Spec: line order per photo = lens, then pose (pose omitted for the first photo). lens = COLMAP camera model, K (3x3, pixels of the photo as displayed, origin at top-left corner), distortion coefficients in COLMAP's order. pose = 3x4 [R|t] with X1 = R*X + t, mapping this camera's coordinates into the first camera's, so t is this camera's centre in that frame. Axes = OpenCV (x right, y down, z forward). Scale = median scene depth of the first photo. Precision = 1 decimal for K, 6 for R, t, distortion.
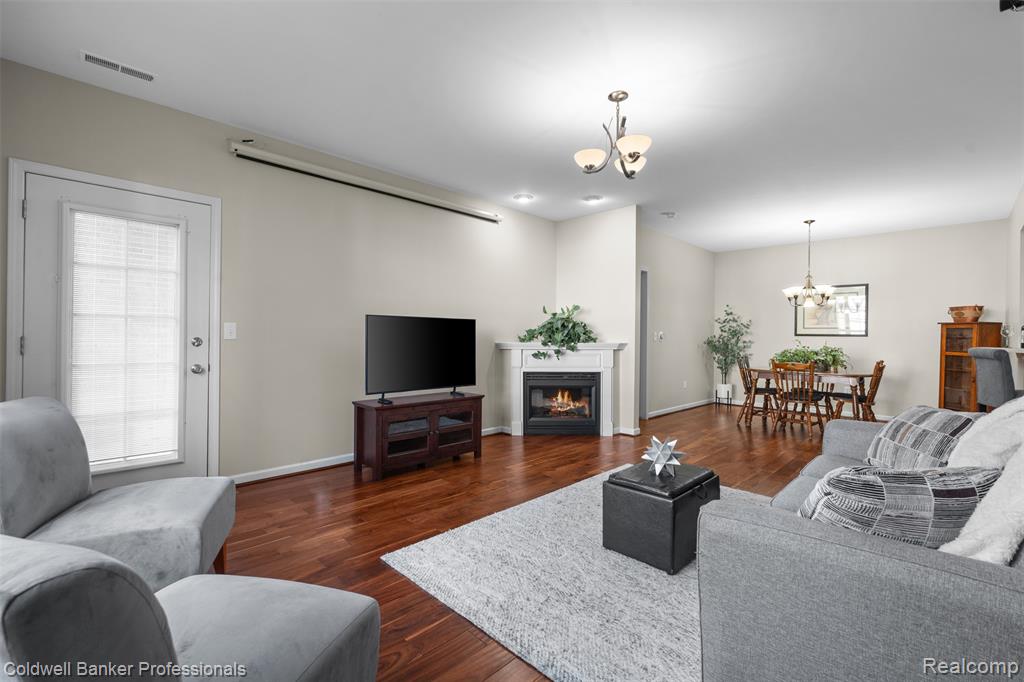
lens RADIAL K [[448.9, 0, 516.8], [0, 448.9, 327.3], [0, 0, 1]] dist [-0.002847, -0.000608]
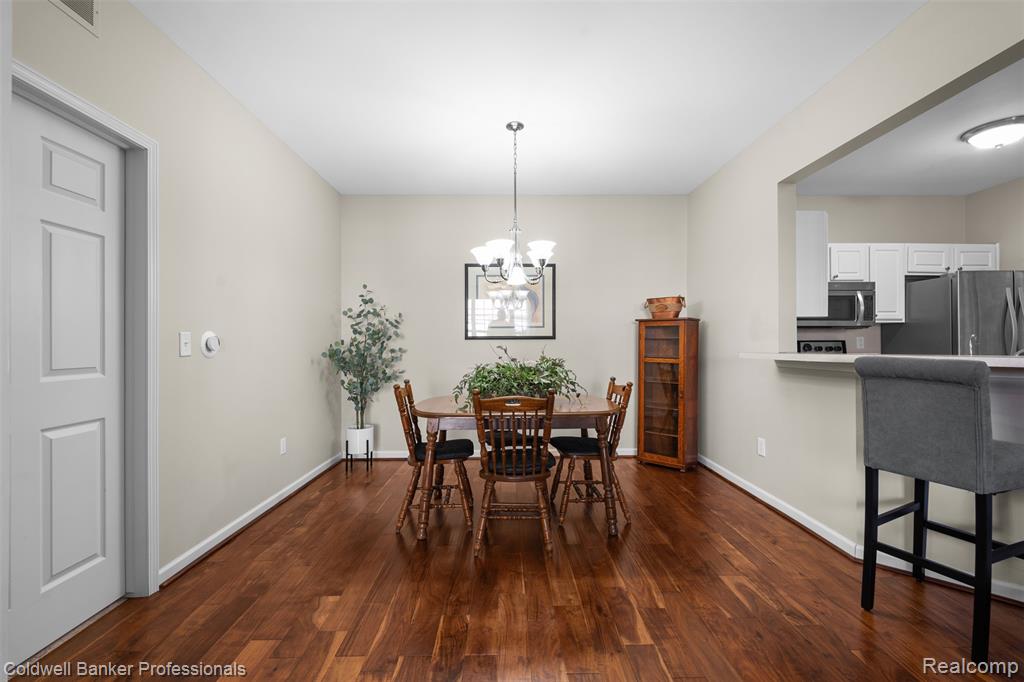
lens RADIAL K [[448.9, 0, 507.5], [0, 448.9, 350.0], [0, 0, 1]] dist [-0.002847, -0.000608]
pose [[0.706483, -0.026286, 0.707242, 0.219973], [0.001557, 0.999365, 0.035588, 0.012024], [-0.707729, -0.024041, 0.706075, 0.527828]]
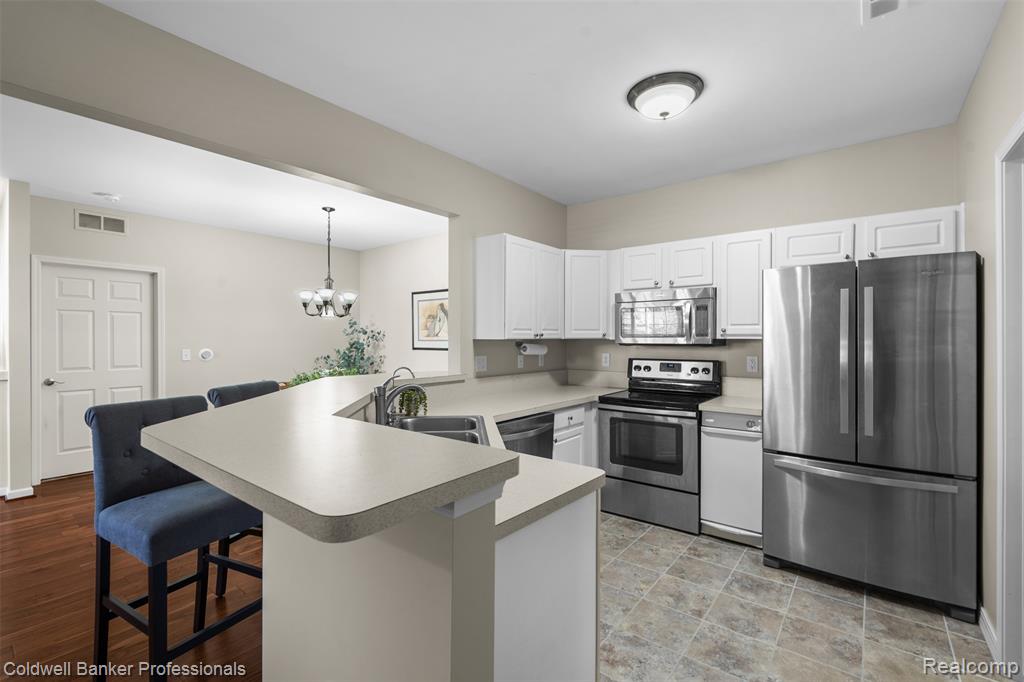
lens RADIAL K [[448.9, 0, 514.3], [0, 448.9, 350.1], [0, 0, 1]] dist [-0.002847, -0.000608]
pose [[0.995234, -0.015847, 0.096219, 0.760782], [0.011726, 0.998996, 0.043240, -0.015259], [-0.096808, -0.041905, 0.994421, 0.152006]]
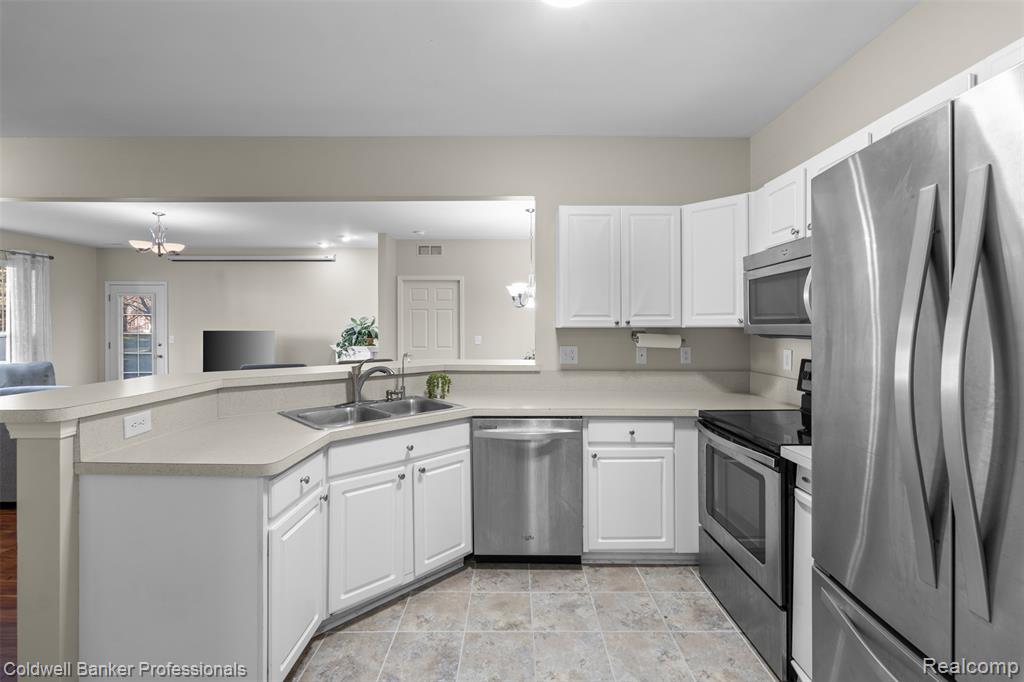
lens RADIAL K [[448.9, 0, 517.0], [0, 448.9, 339.8], [0, 0, 1]] dist [-0.002847, -0.000608]
pose [[0.708904, 0.004482, -0.705291, 1.057275], [0.022625, 0.999321, 0.029091, -0.008308], [0.704942, -0.036579, 0.708321, 0.302111]]
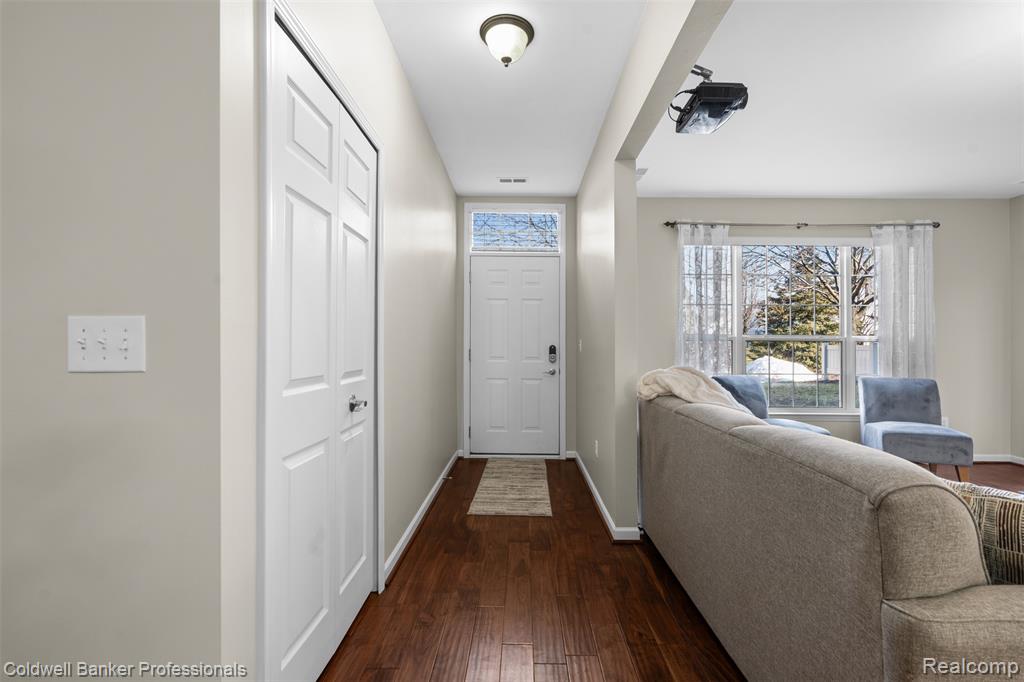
lens RADIAL K [[448.9, 0, 516.7], [0, 448.9, 337.1], [0, 0, 1]] dist [-0.002847, -0.000608]
pose [[-0.721168, -0.032537, -0.691995, 0.546296], [-0.002457, 0.999010, -0.044412, 0.012980], [0.692756, -0.030329, -0.720534, 0.324870]]
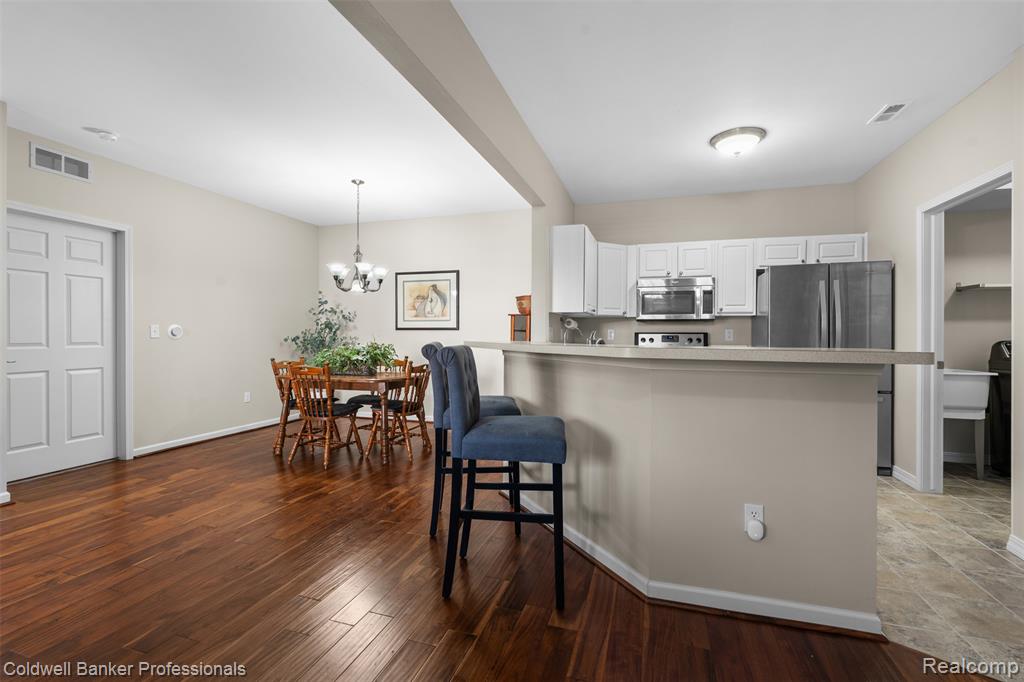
lens RADIAL K [[448.9, 0, 512.4], [0, 448.9, 349.1], [0, 0, 1]] dist [-0.002847, -0.000608]
pose [[0.893191, -0.023911, 0.449042, 0.455417], [0.000010, 0.998586, 0.053154, 0.010453], [-0.449678, -0.047472, 0.891928, 0.151429]]
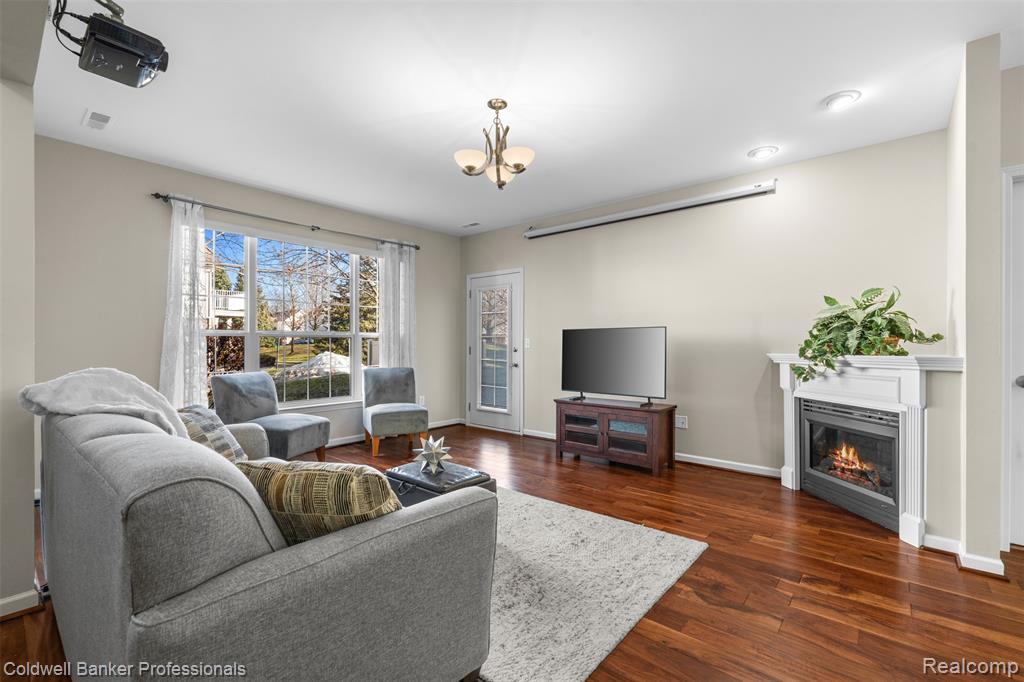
lens RADIAL K [[448.9, 0, 510.3], [0, 448.9, 336.7], [0, 0, 1]] dist [-0.002847, -0.000608]
pose [[0.063823, -0.029513, -0.997525, 0.504964], [0.020986, 0.999381, -0.028226, 0.013866], [0.997741, -0.019132, 0.064403, 0.399457]]
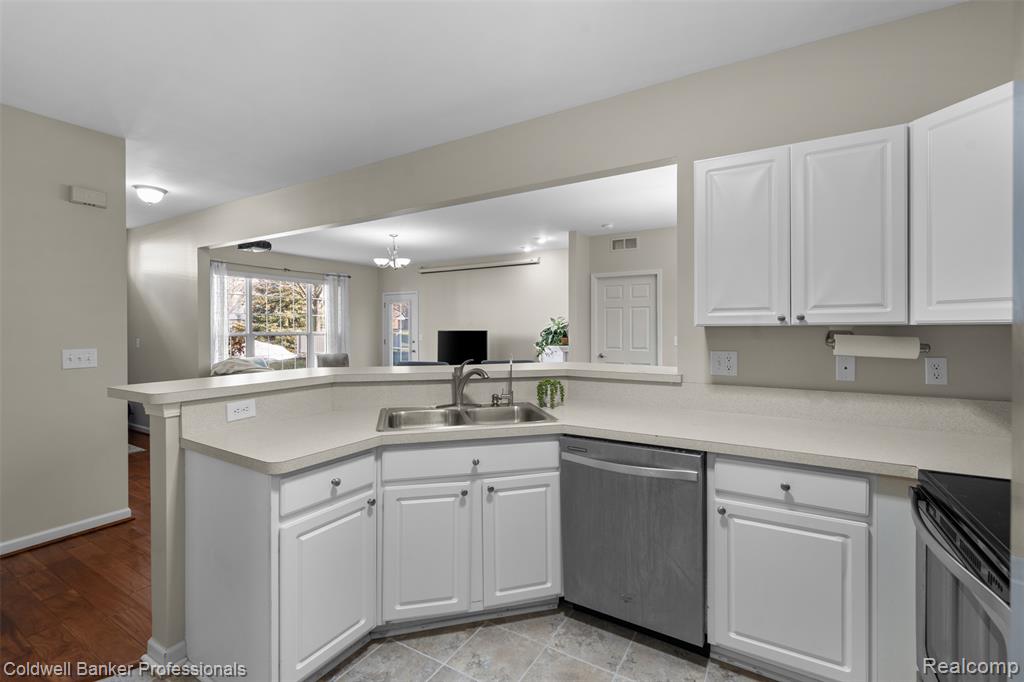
lens RADIAL K [[448.9, 0, 516.0], [0, 448.9, 340.1], [0, 0, 1]] dist [-0.002847, -0.000608]
pose [[0.245269, 0.010910, -0.969394, 1.060229], [0.024956, 0.999534, 0.017563, -0.005629], [0.969134, -0.028500, 0.244882, 0.429988]]
